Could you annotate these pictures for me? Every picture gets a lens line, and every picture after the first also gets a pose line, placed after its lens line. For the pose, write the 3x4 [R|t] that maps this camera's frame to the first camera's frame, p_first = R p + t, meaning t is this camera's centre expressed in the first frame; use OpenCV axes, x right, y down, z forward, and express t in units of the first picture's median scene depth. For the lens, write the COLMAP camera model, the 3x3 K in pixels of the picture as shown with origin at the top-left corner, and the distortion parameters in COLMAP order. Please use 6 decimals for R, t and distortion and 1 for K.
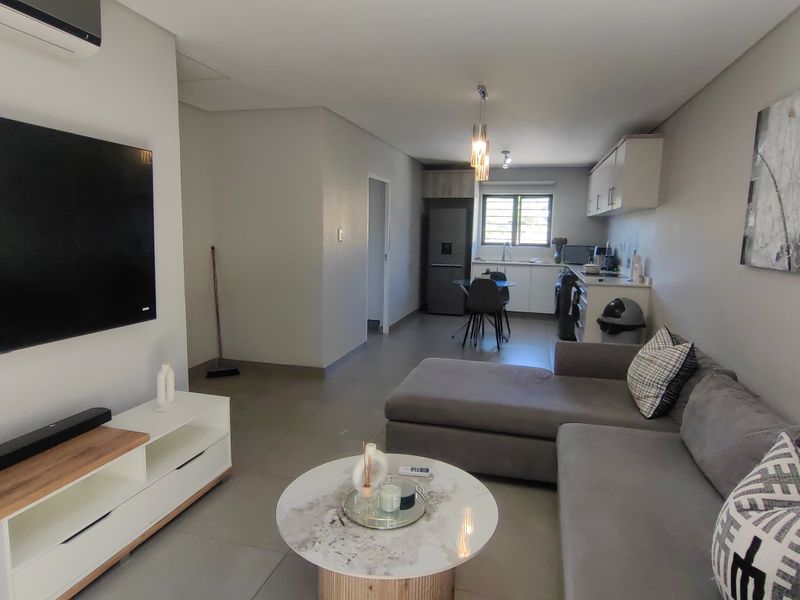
lens RADIAL K [[492.6, 0, 398.7], [0, 492.6, 297.2], [0, 0, 1]] dist [-0.027734, 0.034577]
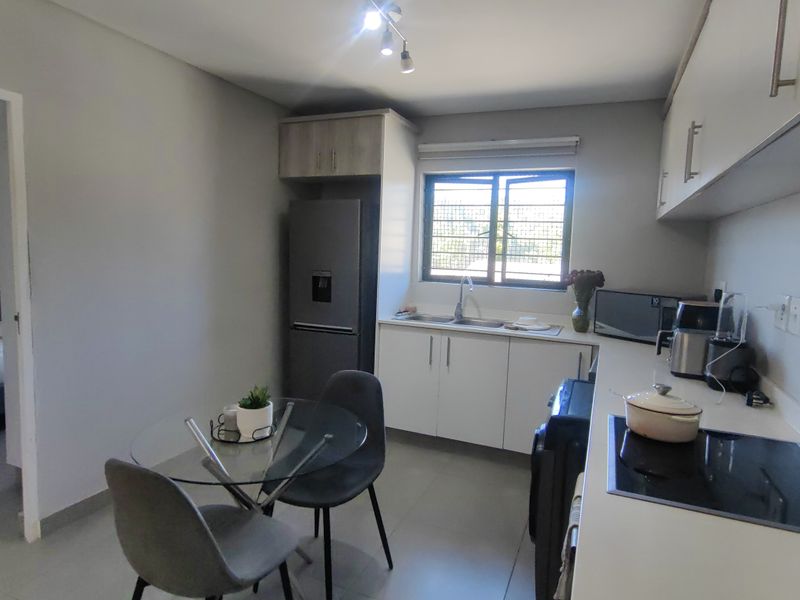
lens RADIAL K [[492.6, 0, 398.7], [0, 492.6, 297.2], [0, 0, 1]] dist [-0.027734, 0.034577]
pose [[0.990600, 0.029383, -0.133600, 0.225704], [-0.034641, 0.998707, -0.037208, -0.077114], [0.132334, 0.041486, 0.990337, 0.566670]]
